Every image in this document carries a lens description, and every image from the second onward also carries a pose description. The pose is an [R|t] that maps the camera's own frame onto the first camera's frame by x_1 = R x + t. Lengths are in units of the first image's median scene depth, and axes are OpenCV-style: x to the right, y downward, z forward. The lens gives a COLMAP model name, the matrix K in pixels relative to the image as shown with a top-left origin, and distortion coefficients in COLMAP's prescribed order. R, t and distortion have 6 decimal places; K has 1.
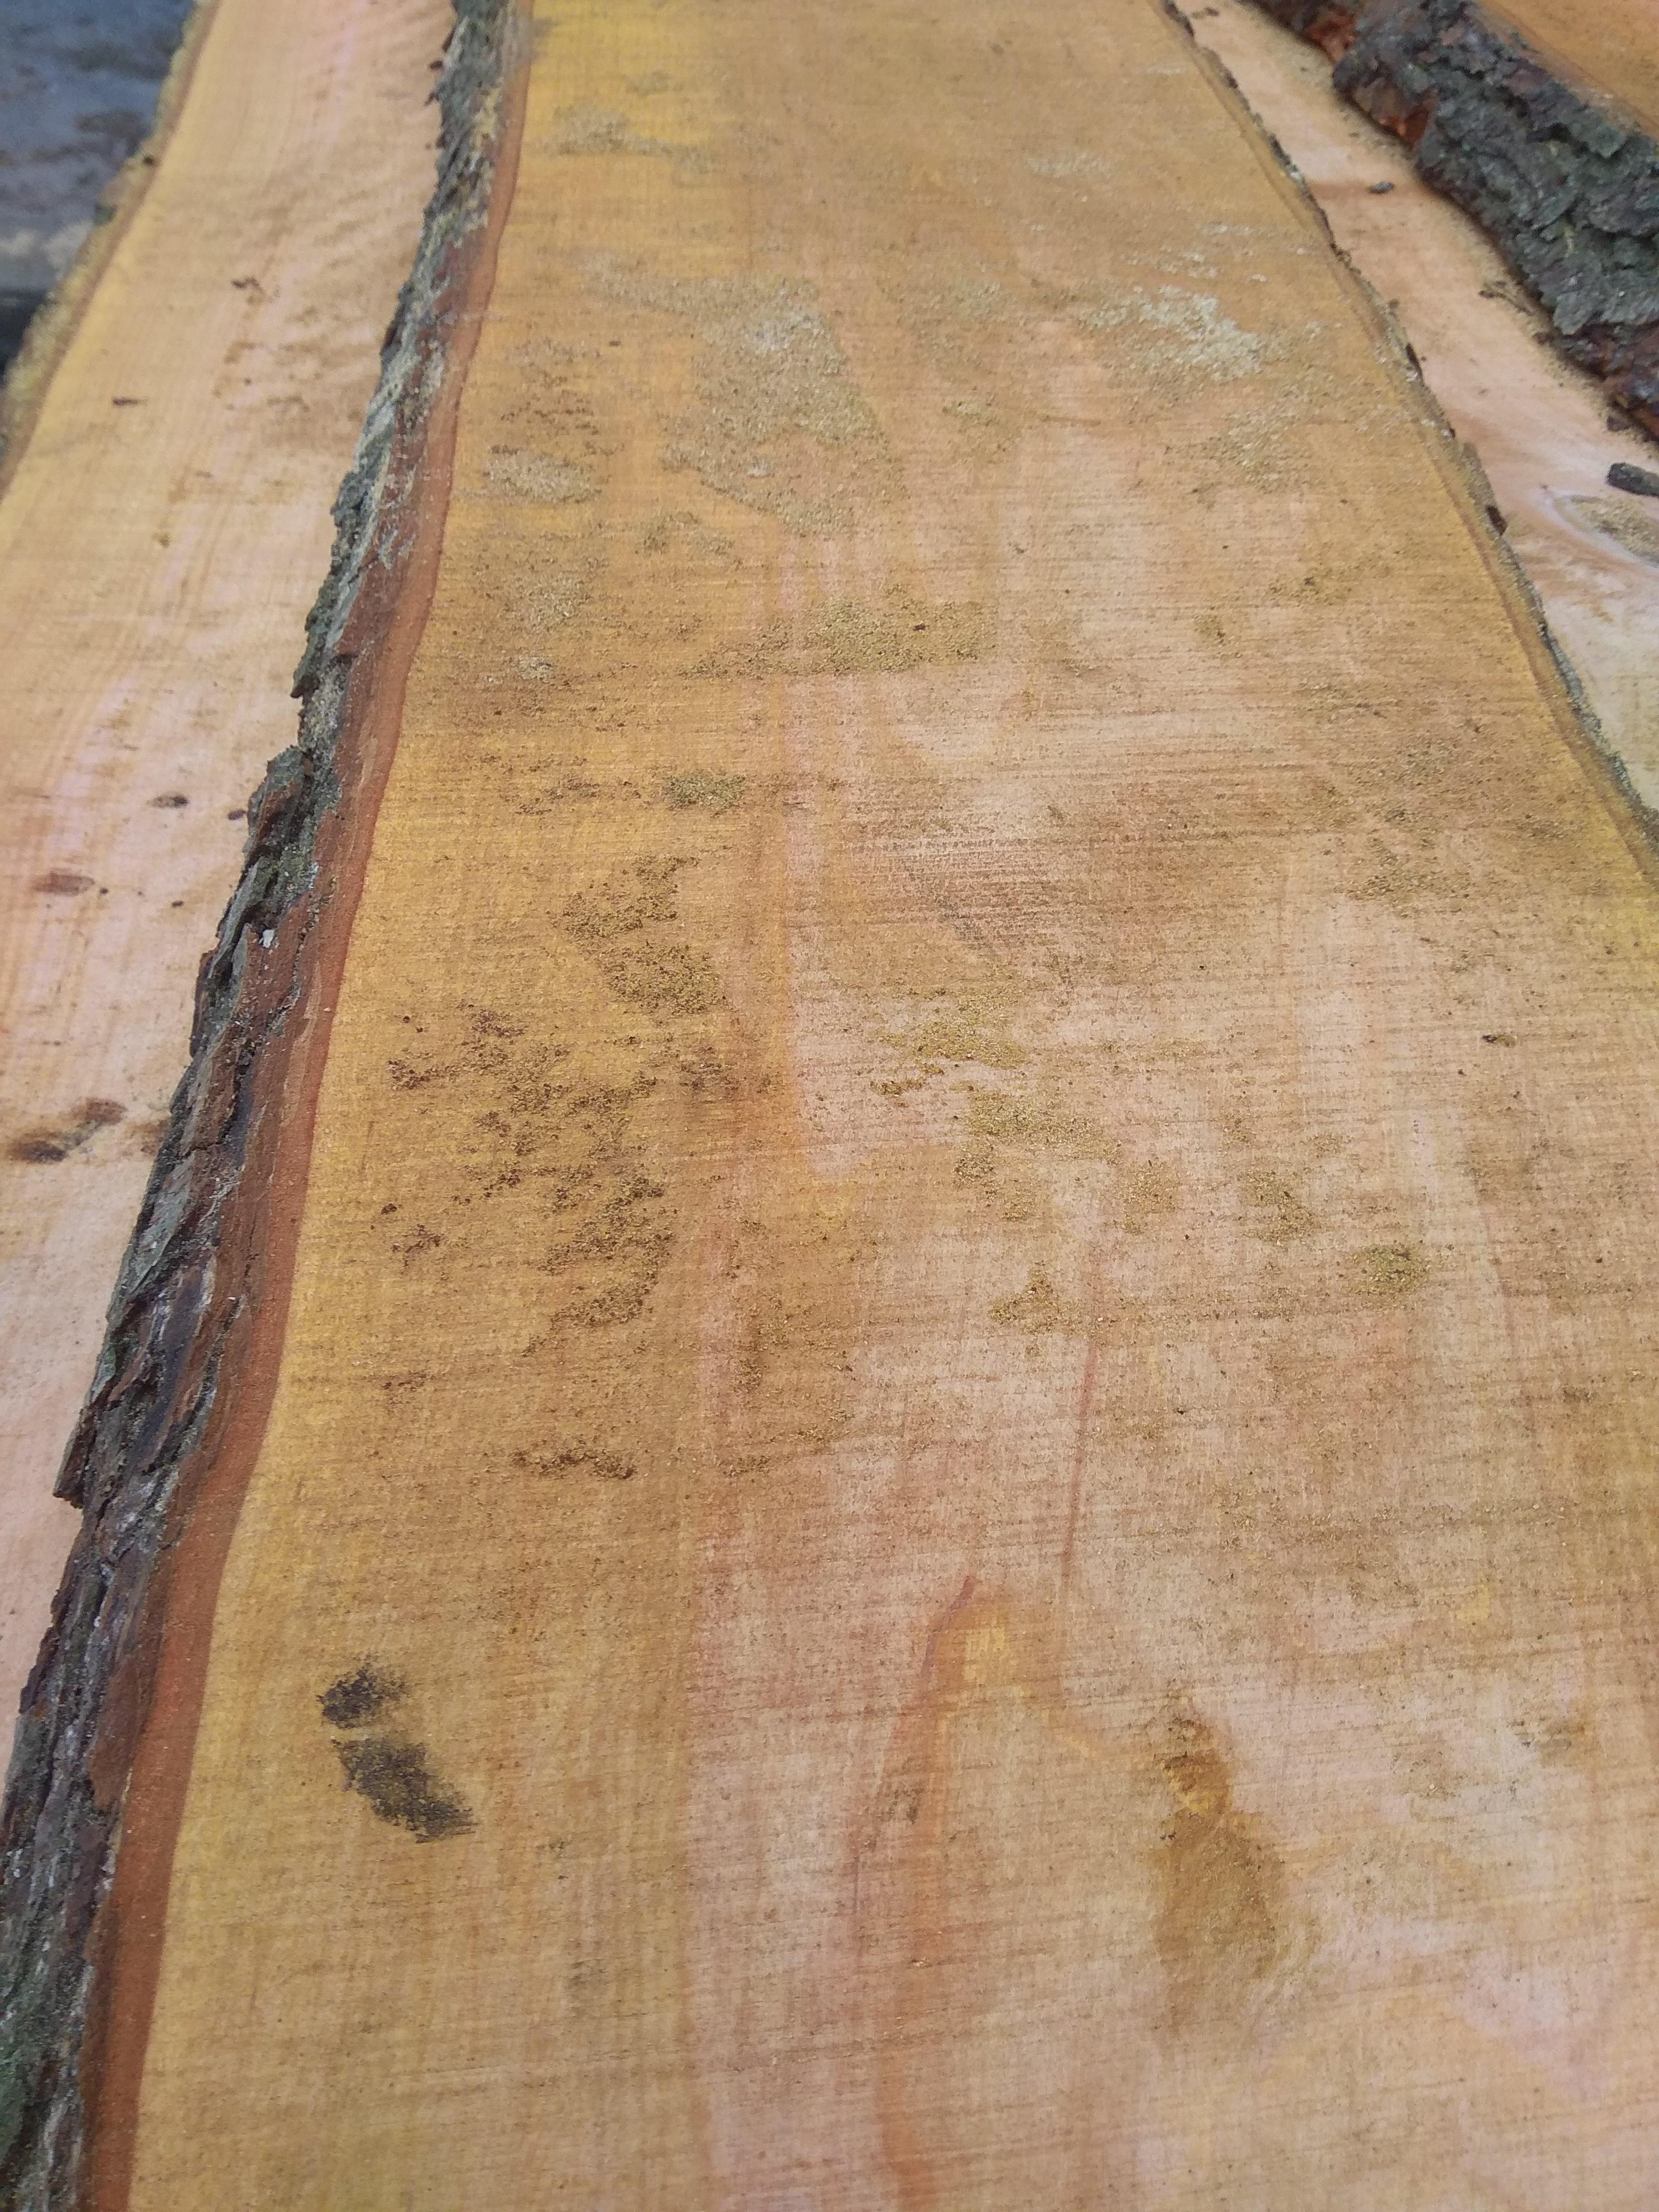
lens RADIAL K [[1889.0, 0, 829.5], [0, 1889.0, 1106.0], [0, 0, 1]] dist [0.223188, -0.368643]
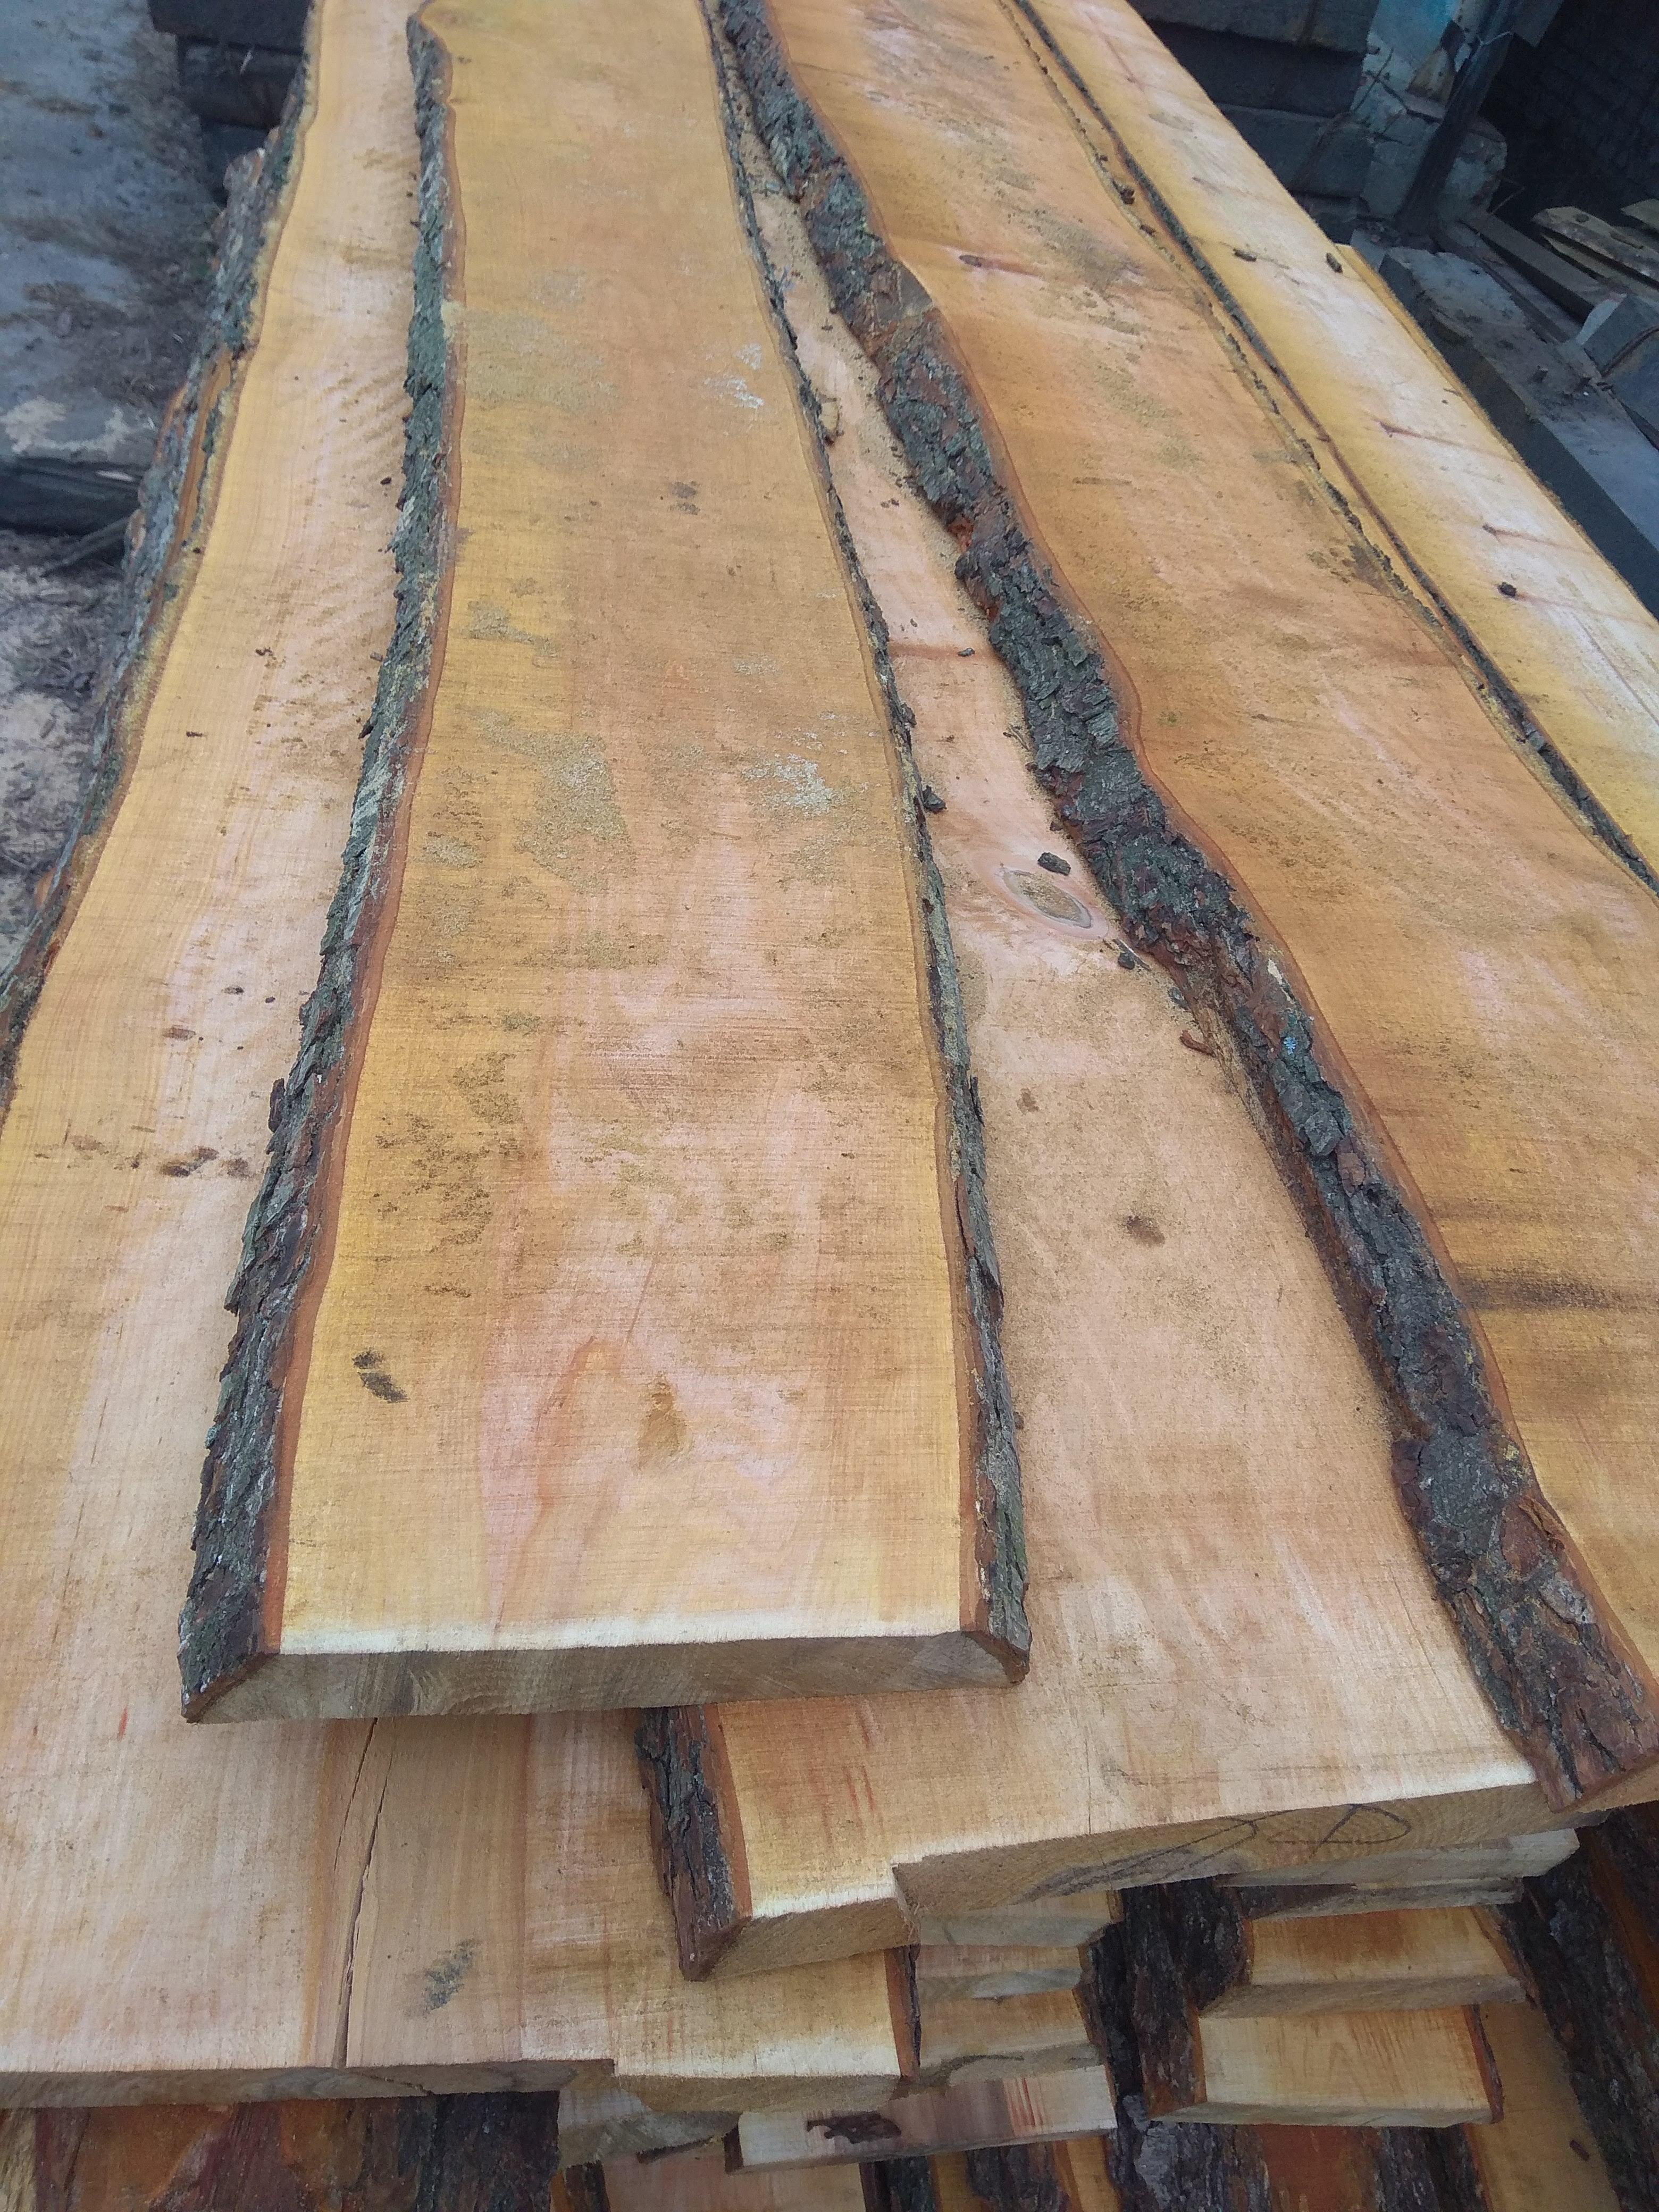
lens RADIAL K [[1889.0, 0, 829.5], [0, 1889.0, 1106.0], [0, 0, 1]] dist [0.223188, -0.368643]
pose [[0.994617, 0.062805, 0.082421, 0.115764], [-0.058041, 0.996570, -0.058987, 0.040559], [-0.085843, 0.053886, 0.994850, -1.232805]]
